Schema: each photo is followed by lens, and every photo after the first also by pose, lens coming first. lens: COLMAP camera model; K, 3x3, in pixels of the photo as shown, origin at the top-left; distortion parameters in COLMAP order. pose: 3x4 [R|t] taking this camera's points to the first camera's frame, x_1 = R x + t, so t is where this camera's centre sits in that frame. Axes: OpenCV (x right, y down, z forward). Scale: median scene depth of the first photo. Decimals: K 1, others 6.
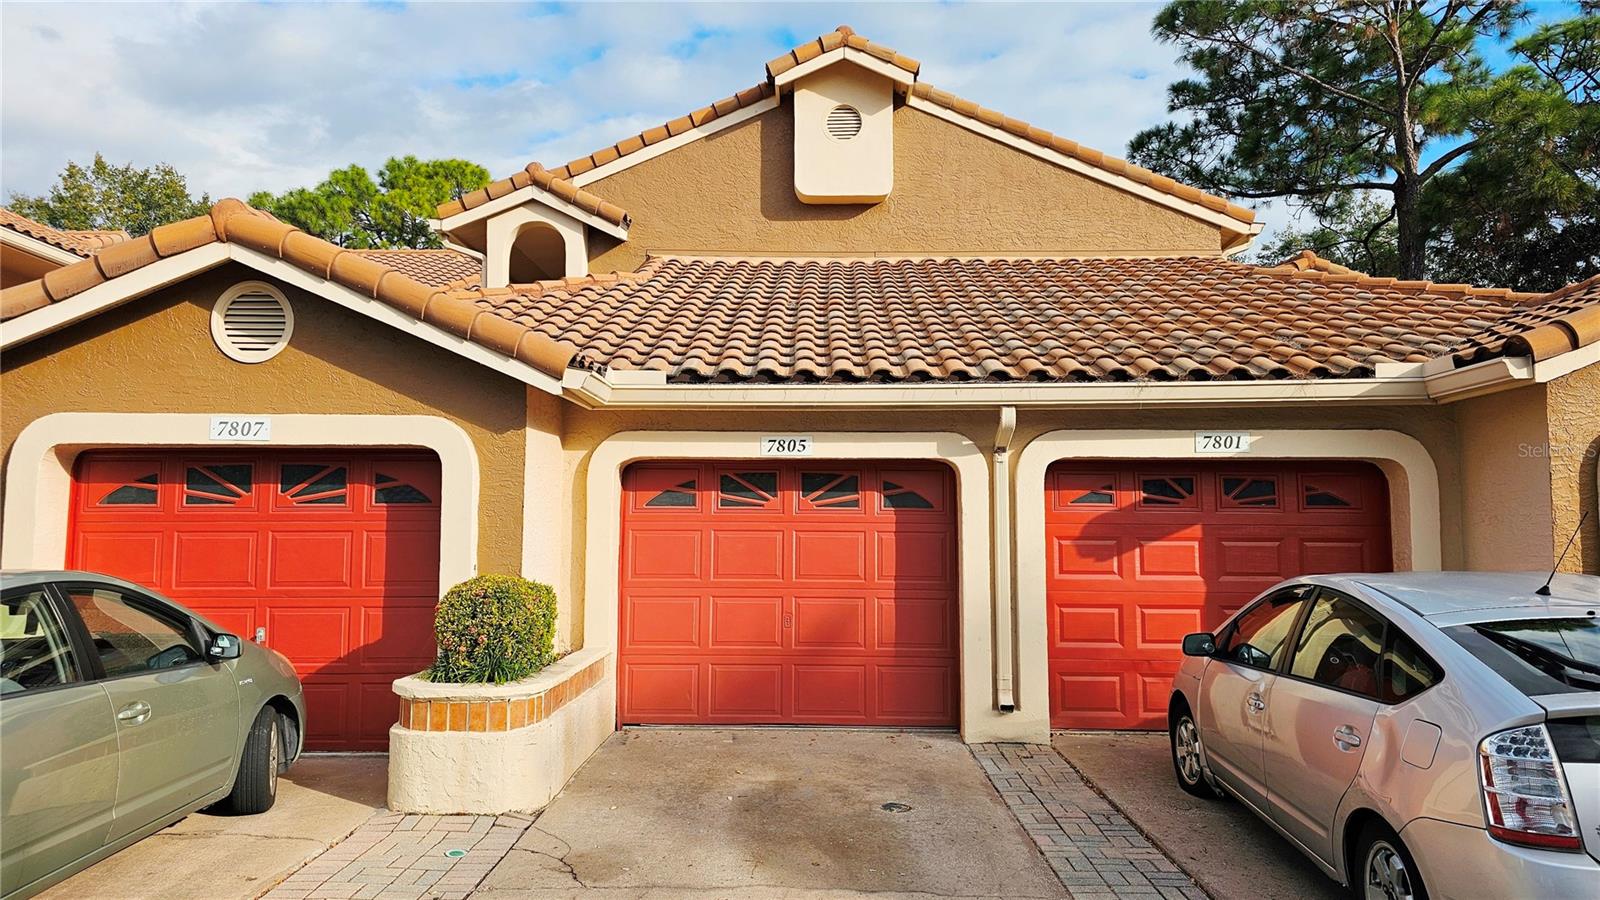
lens RADIAL K [[1070.2, 0, 800.0], [0, 1070.2, 450.0], [0, 0, 1]] dist [0.070031, -0.058062]
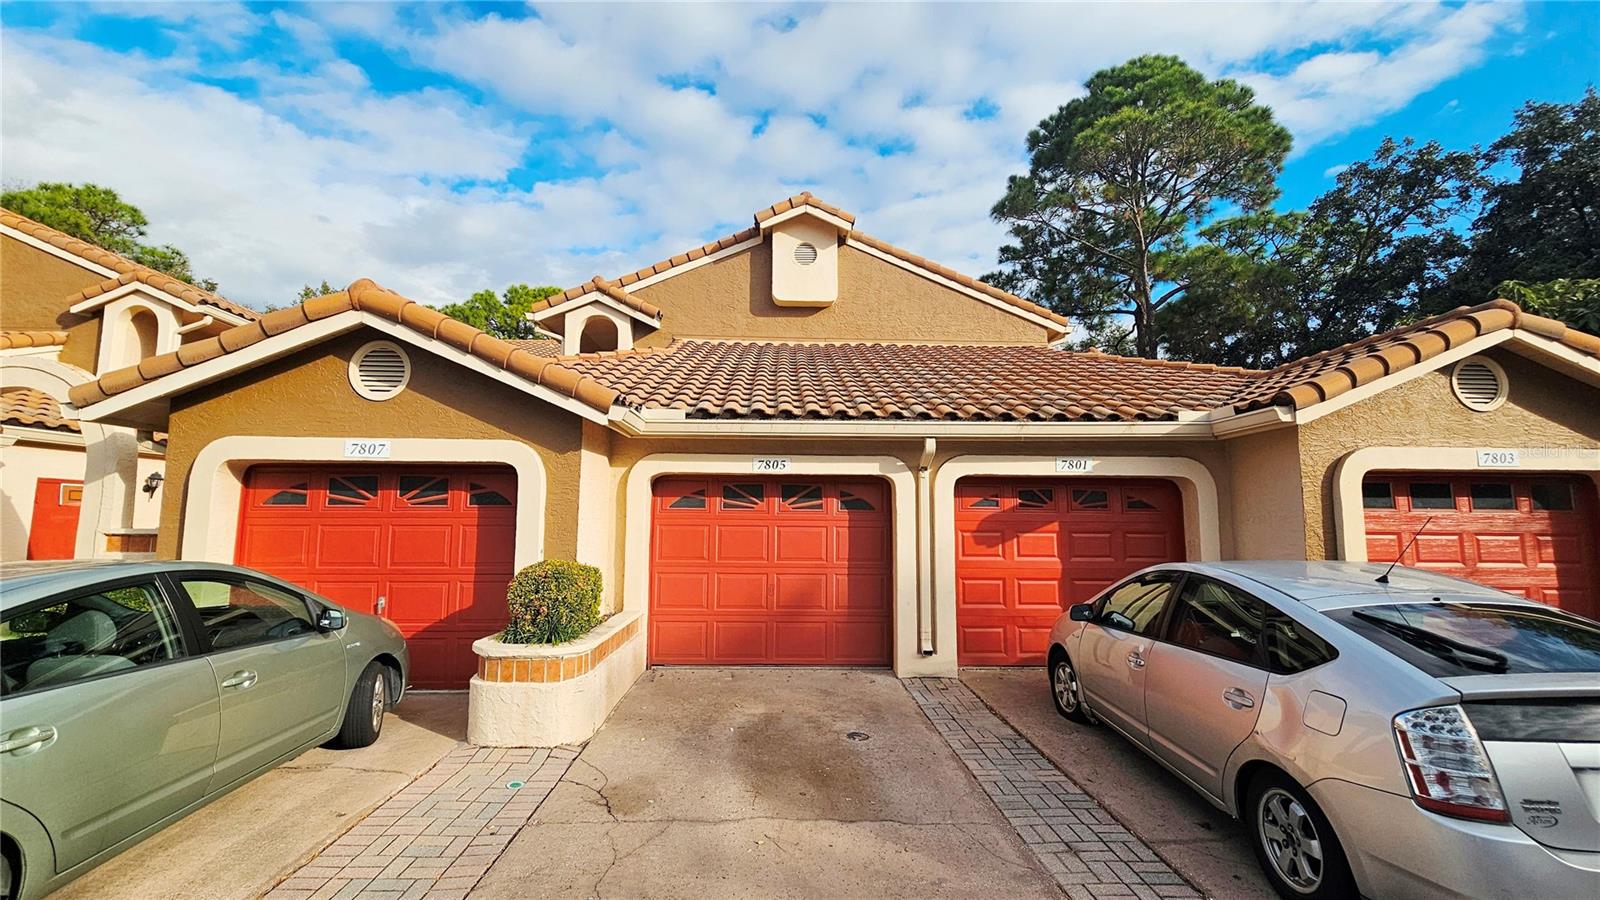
lens RADIAL K [[654.3, 0, 798.9], [0, 654.3, 457.1], [0, 0, 1]] dist [0.000719, -0.000038]
pose [[0.998716, 0.007774, 0.050050, -0.020331], [-0.006633, 0.999715, -0.022930, 0.004896], [-0.050214, 0.022569, 0.998483, 0.147448]]
